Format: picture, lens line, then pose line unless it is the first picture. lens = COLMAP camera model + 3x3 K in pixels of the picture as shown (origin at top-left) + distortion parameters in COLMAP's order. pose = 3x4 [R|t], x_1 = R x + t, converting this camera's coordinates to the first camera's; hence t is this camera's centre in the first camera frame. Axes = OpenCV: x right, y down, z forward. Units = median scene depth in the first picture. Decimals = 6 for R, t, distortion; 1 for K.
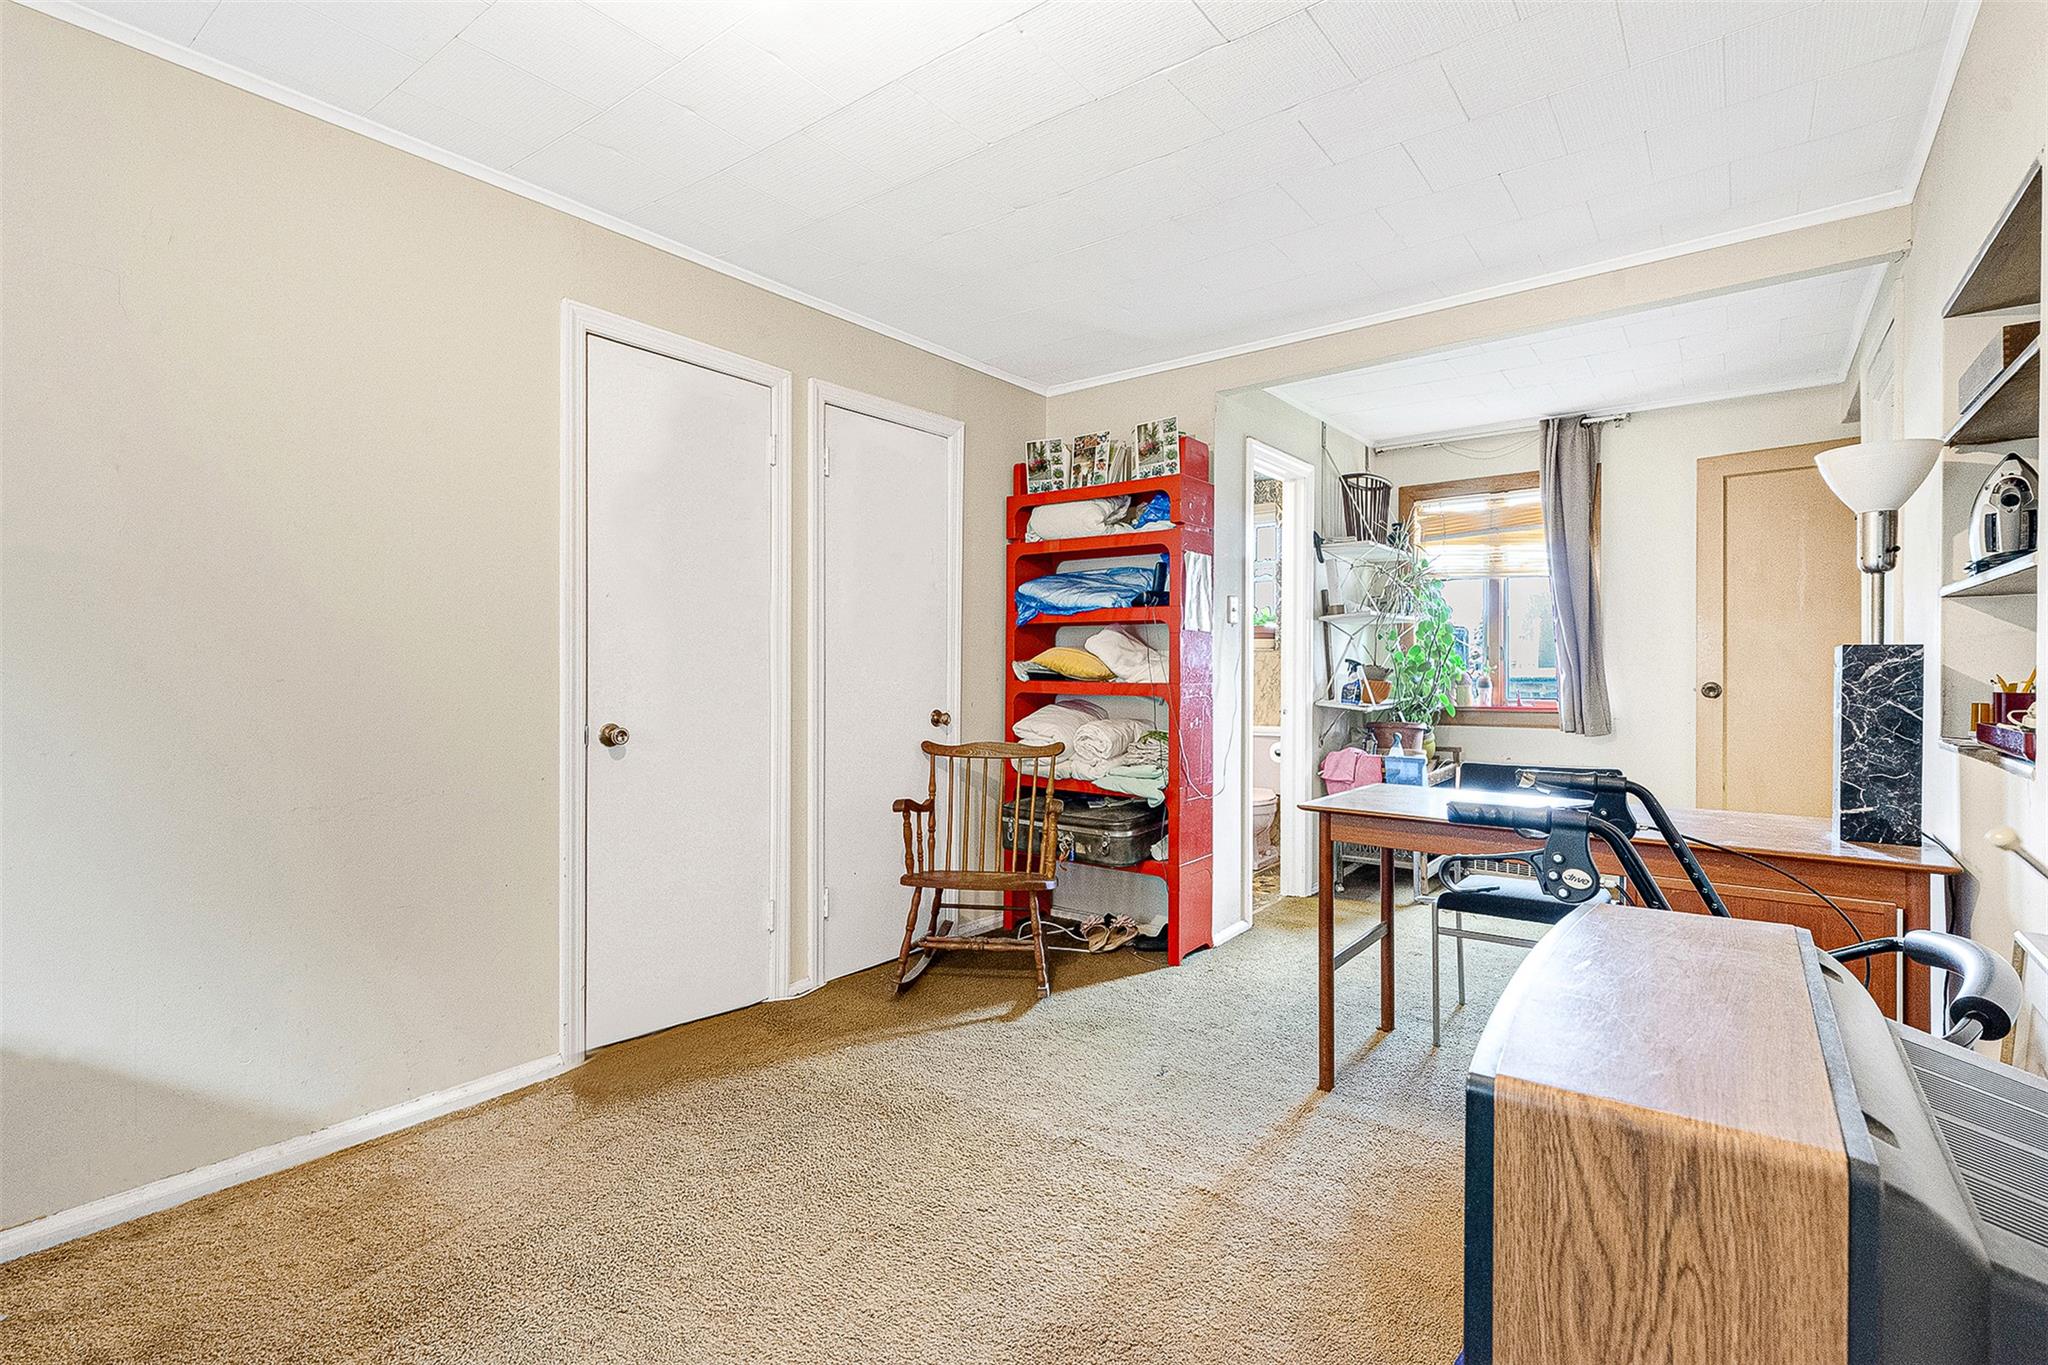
lens RADIAL K [[929.4, 0, 1024.4], [0, 929.4, 672.4], [0, 0, 1]] dist [0.009147, -0.000169]
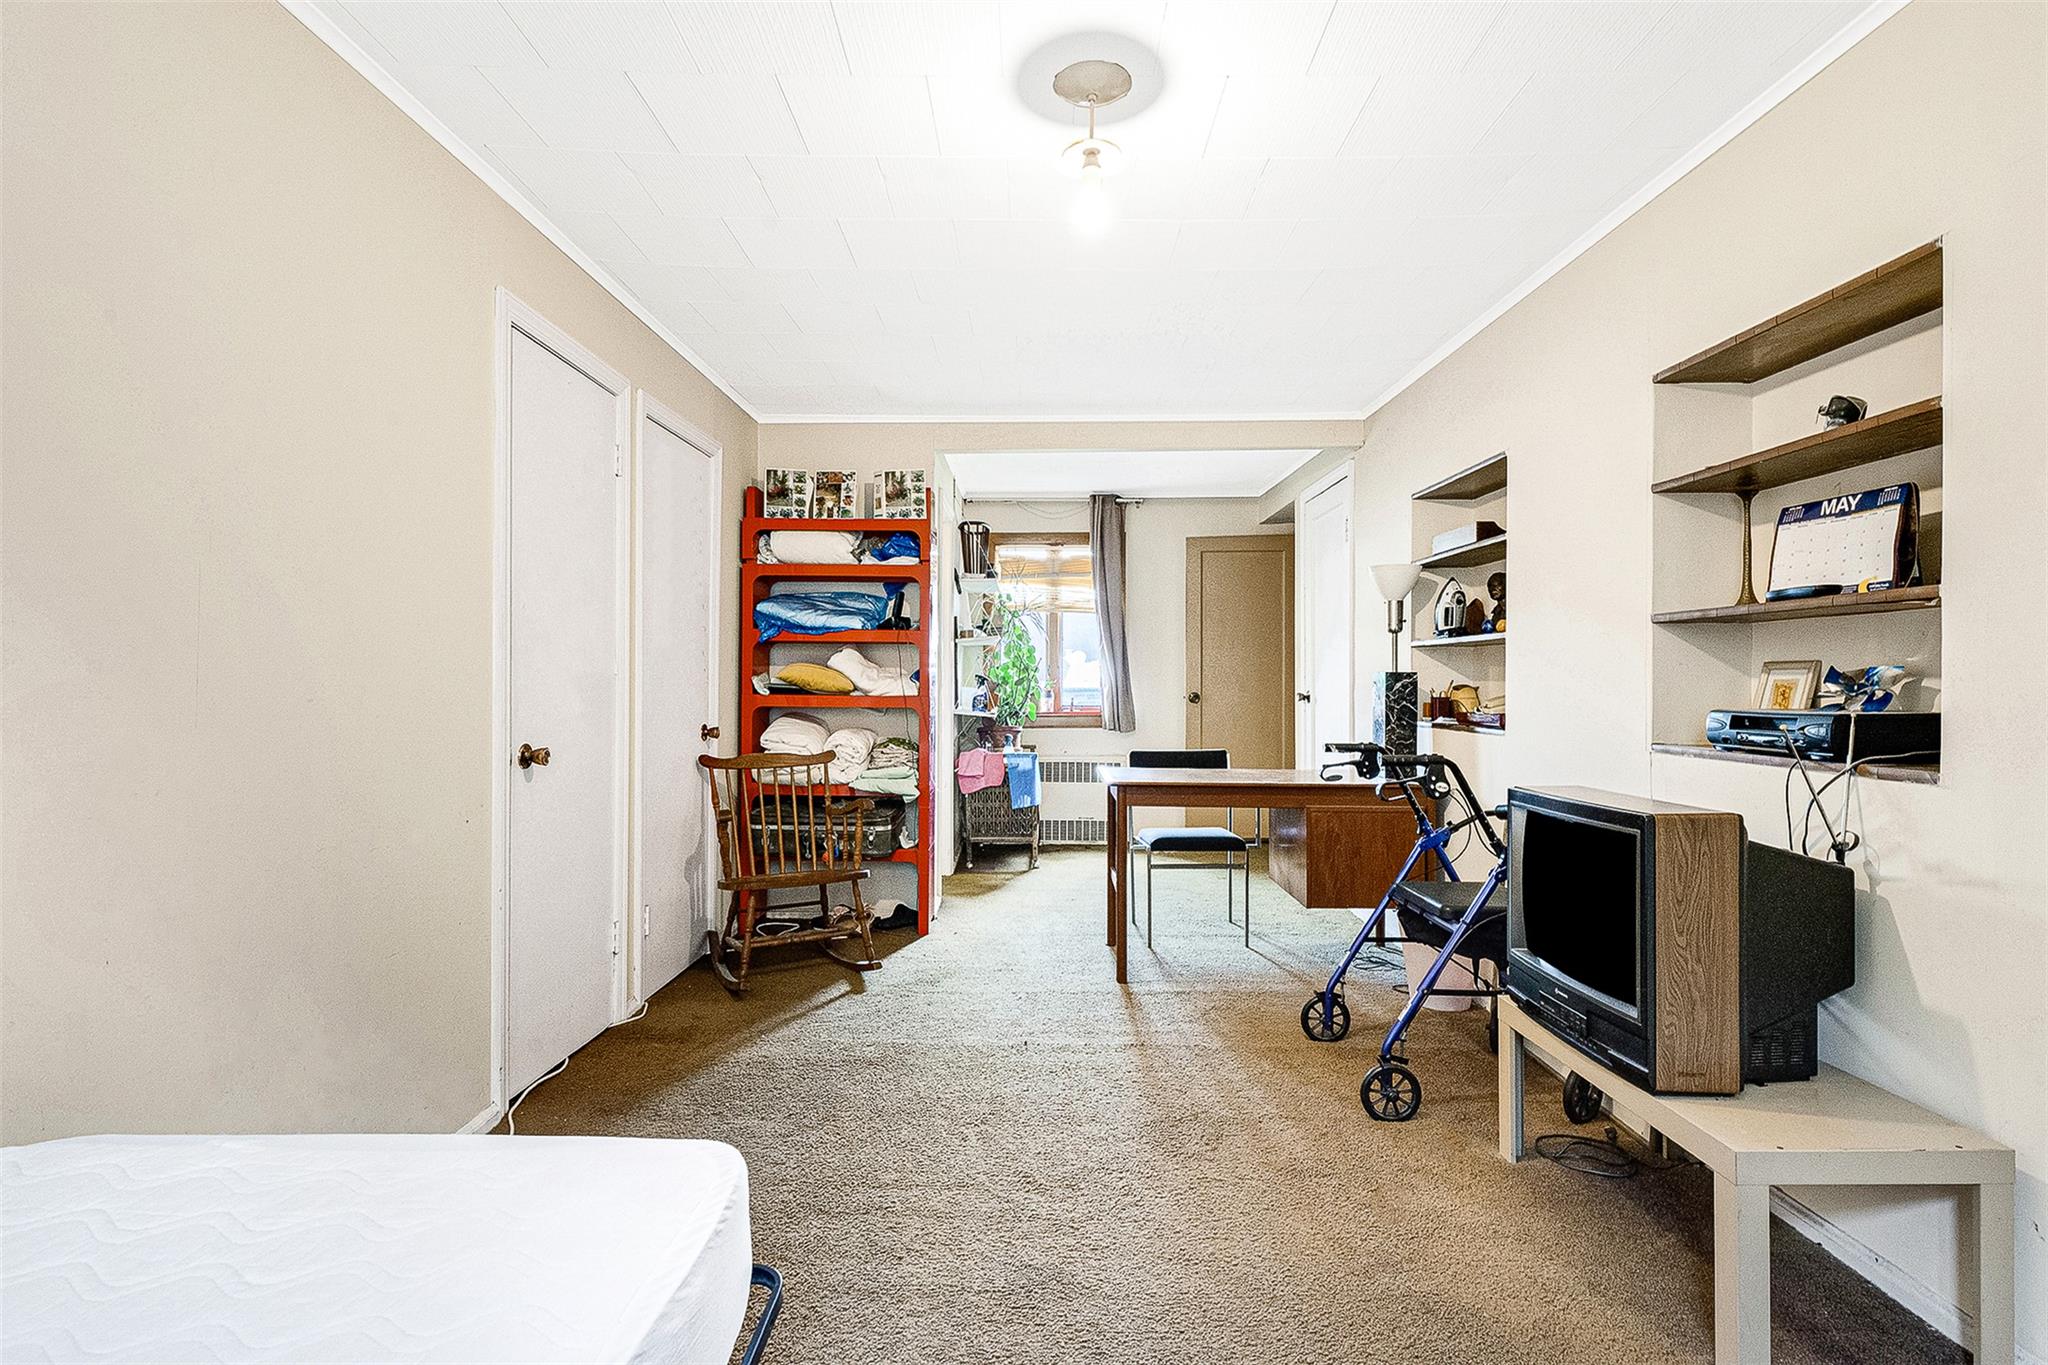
lens RADIAL K [[962.7, 0, 1024.0], [0, 962.7, 682.5], [0, 0, 1]] dist [0.013442, 0.000038]
pose [[0.804930, 0.000002, 0.593370, -0.432845], [0.000796, 0.999999, -0.001085, -0.003689], [-0.593369, 0.001346, 0.804929, -0.056362]]
